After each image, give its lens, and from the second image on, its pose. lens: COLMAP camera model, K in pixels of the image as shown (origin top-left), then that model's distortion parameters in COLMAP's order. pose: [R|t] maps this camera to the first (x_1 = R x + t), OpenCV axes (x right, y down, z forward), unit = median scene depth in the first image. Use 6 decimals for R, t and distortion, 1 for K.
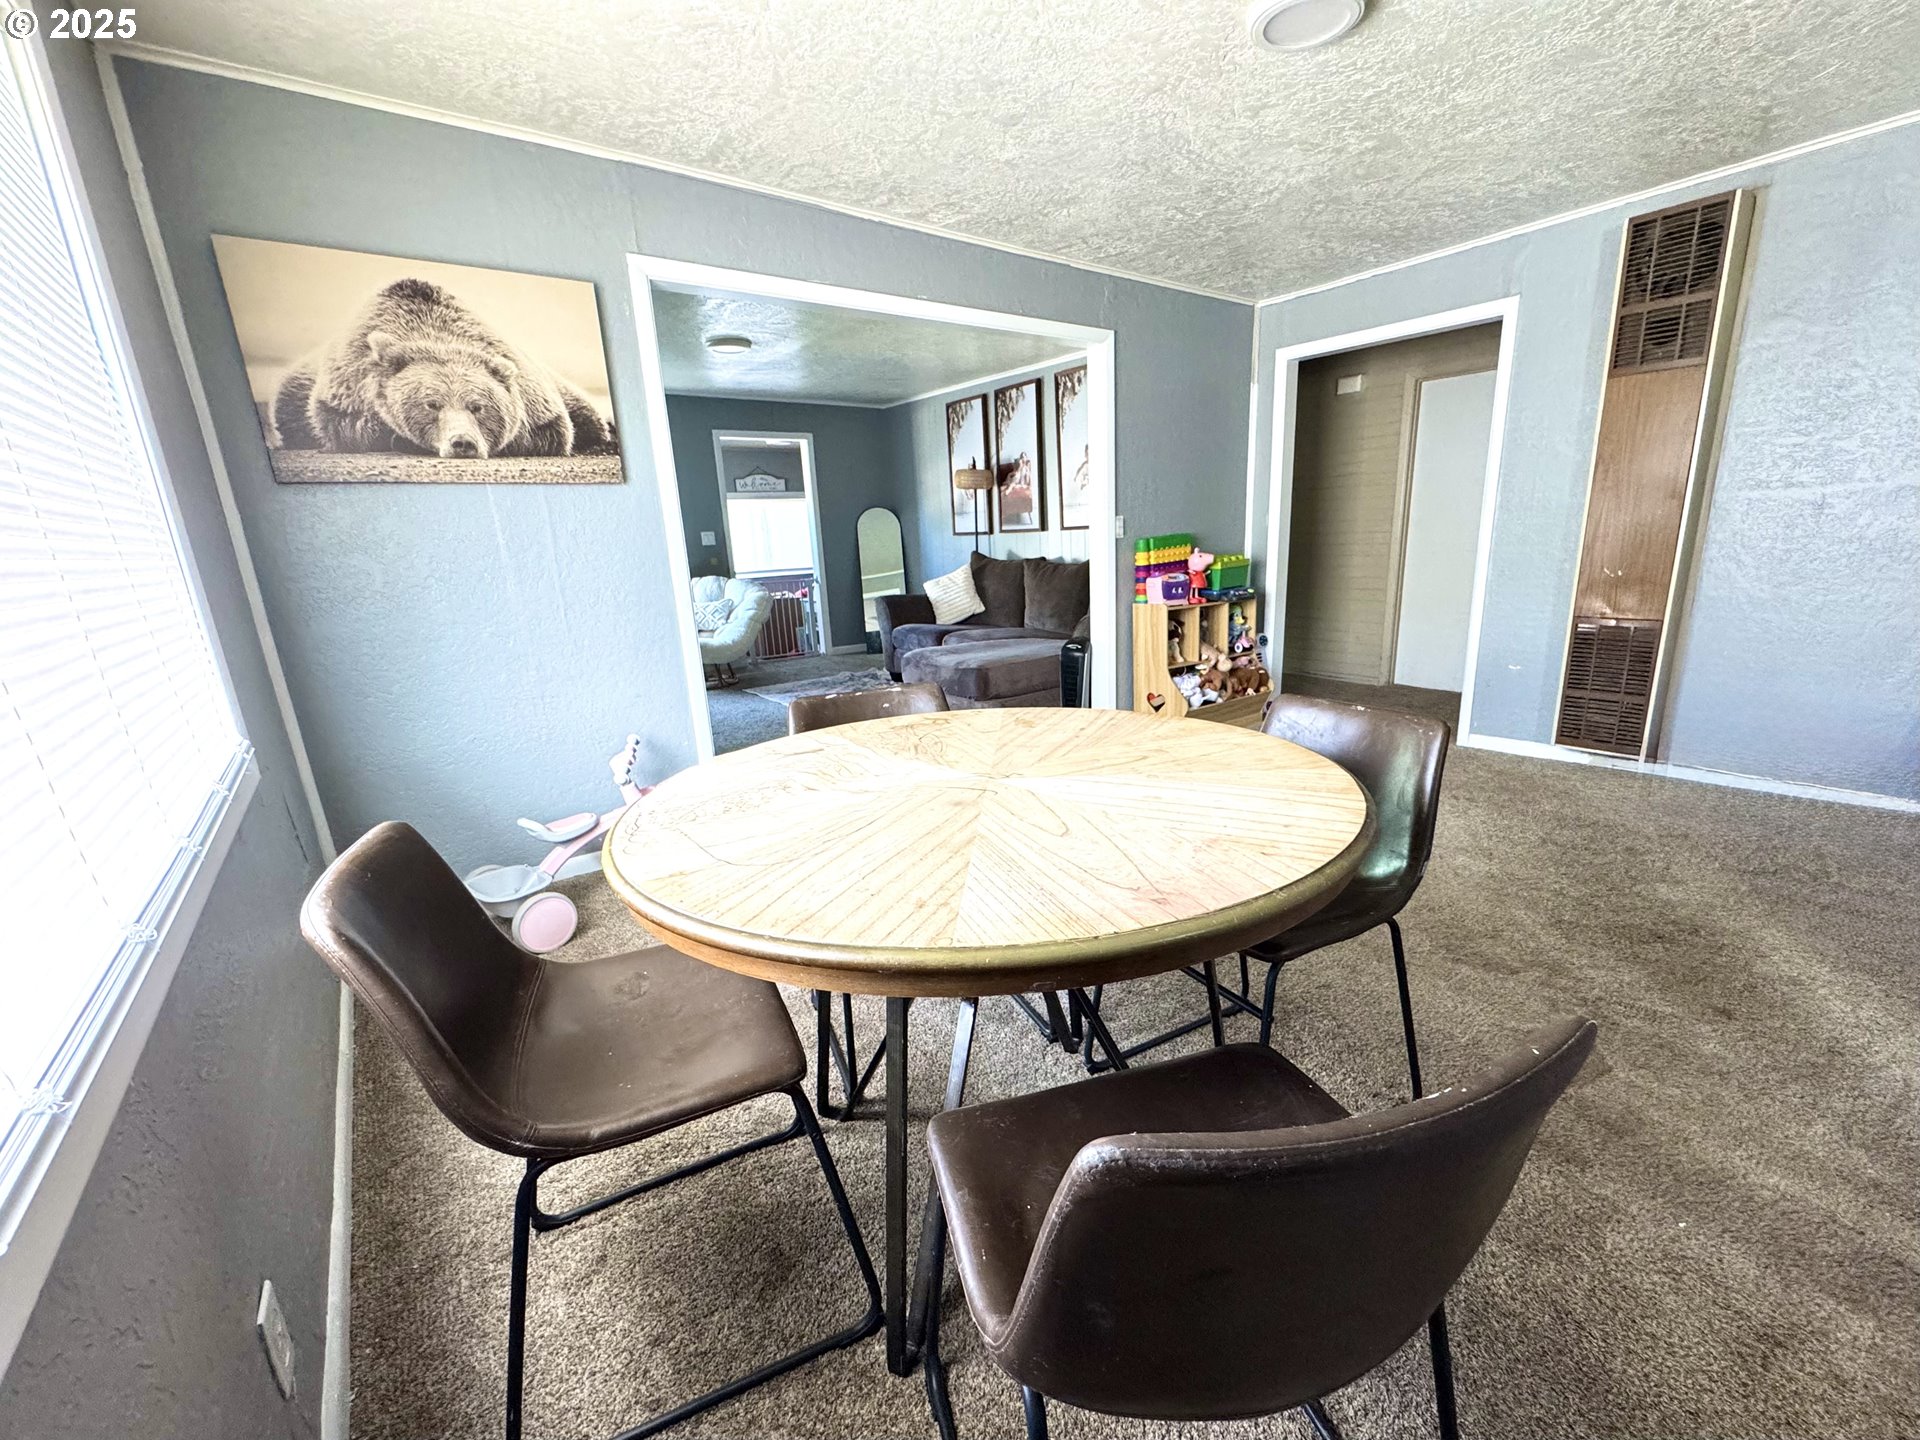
lens RADIAL K [[757.2, 0, 971.6], [0, 757.2, 723.3], [0, 0, 1]] dist [-0.001329, -0.000268]
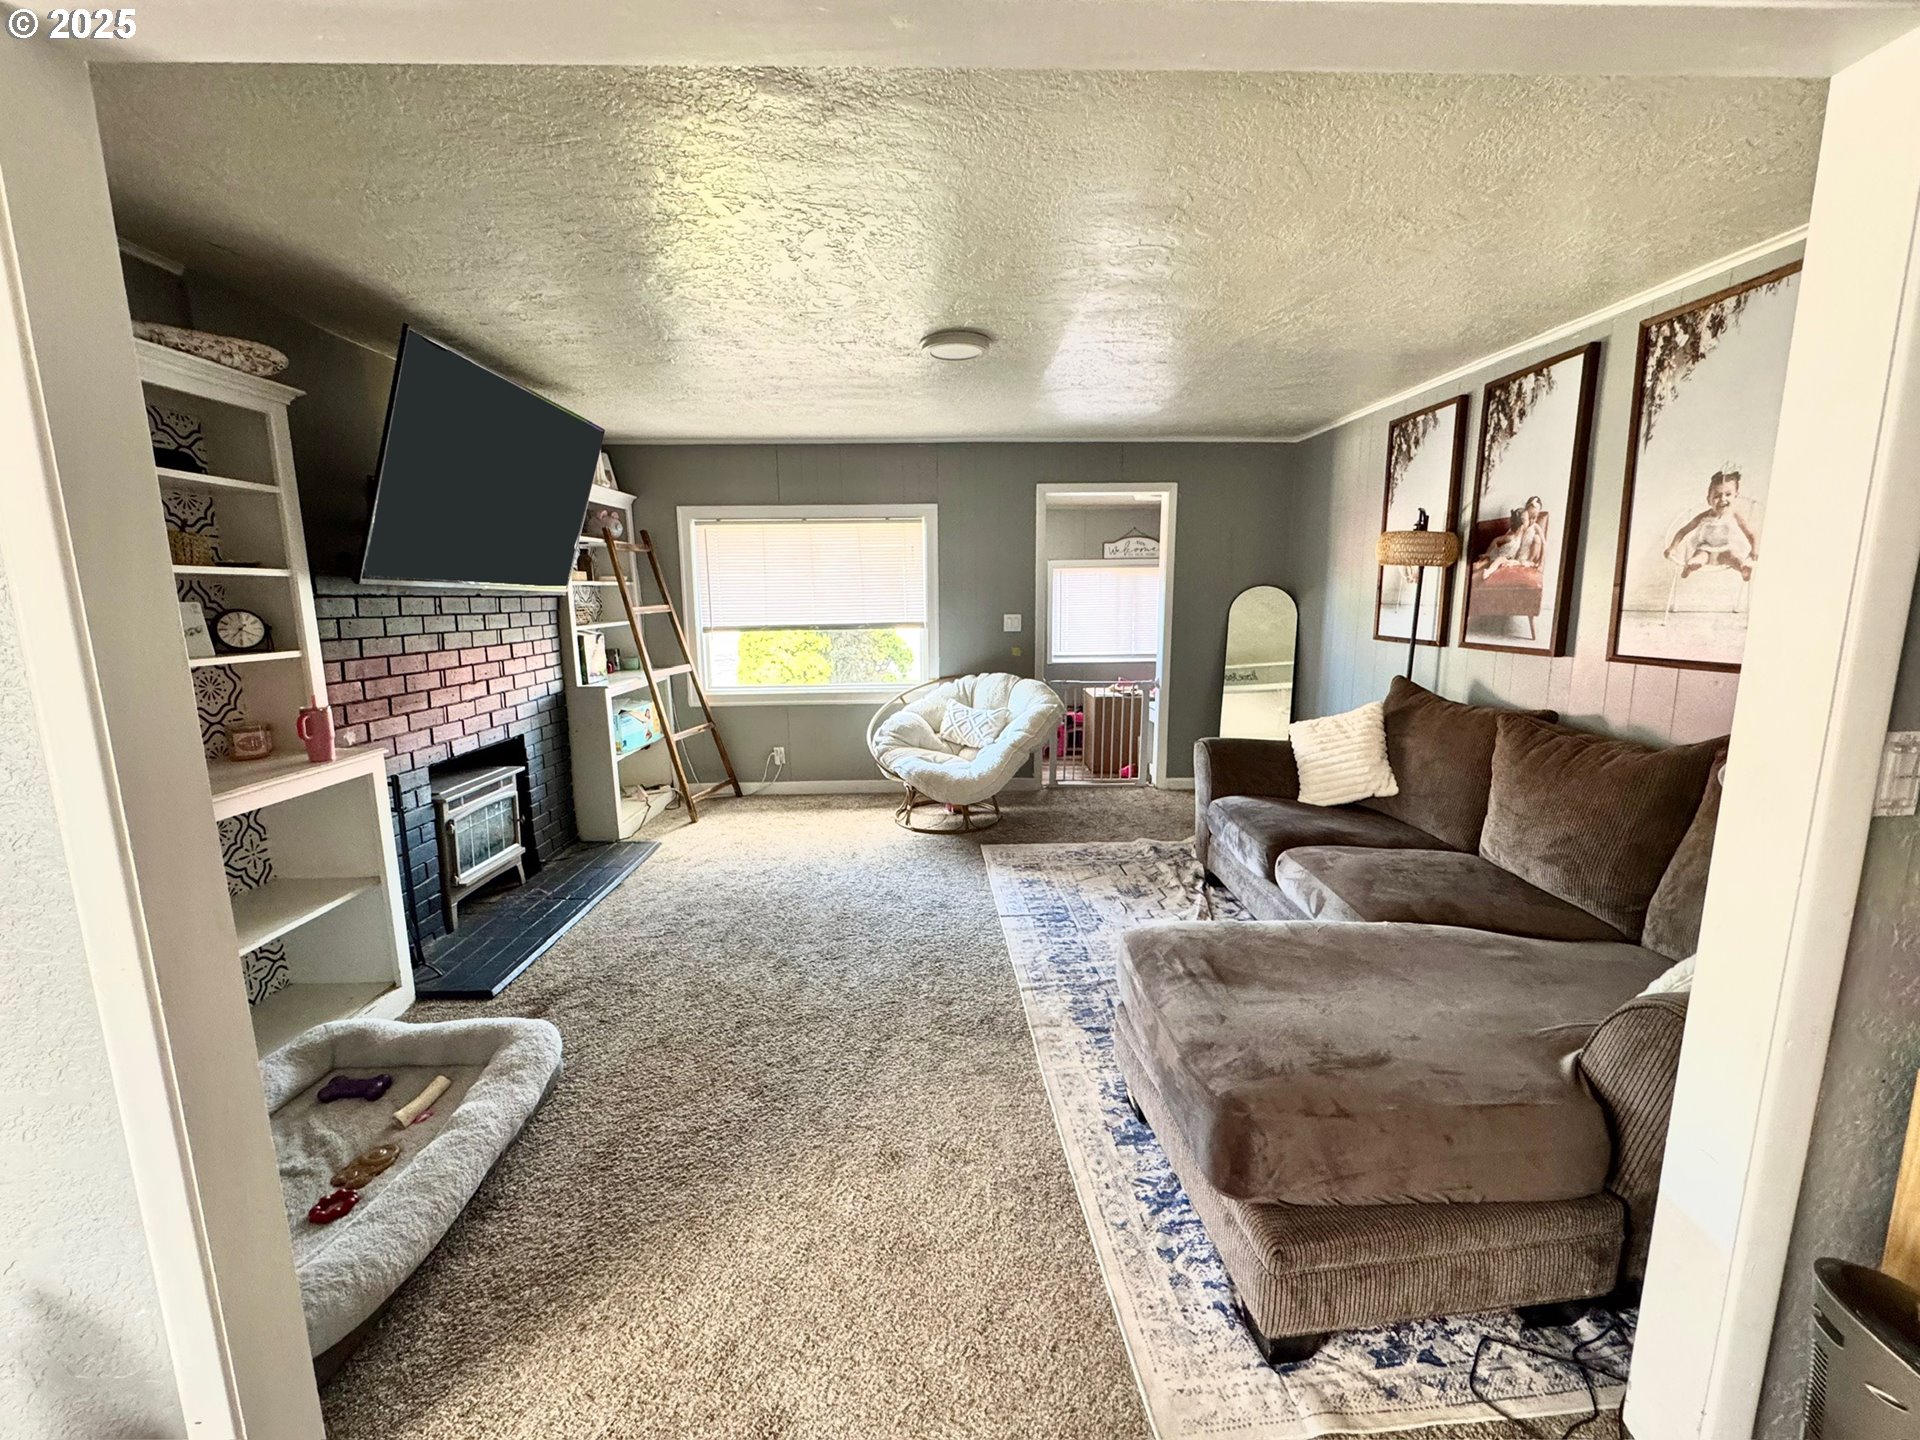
lens RADIAL K [[757.2, 0, 948.3], [0, 757.2, 727.1], [0, 0, 1]] dist [-0.001329, -0.000268]
pose [[0.822578, 0.129228, -0.553774, 0.044013], [-0.165235, 0.986135, -0.015318, -0.130155], [0.544116, 0.104103, 0.832526, 0.371445]]
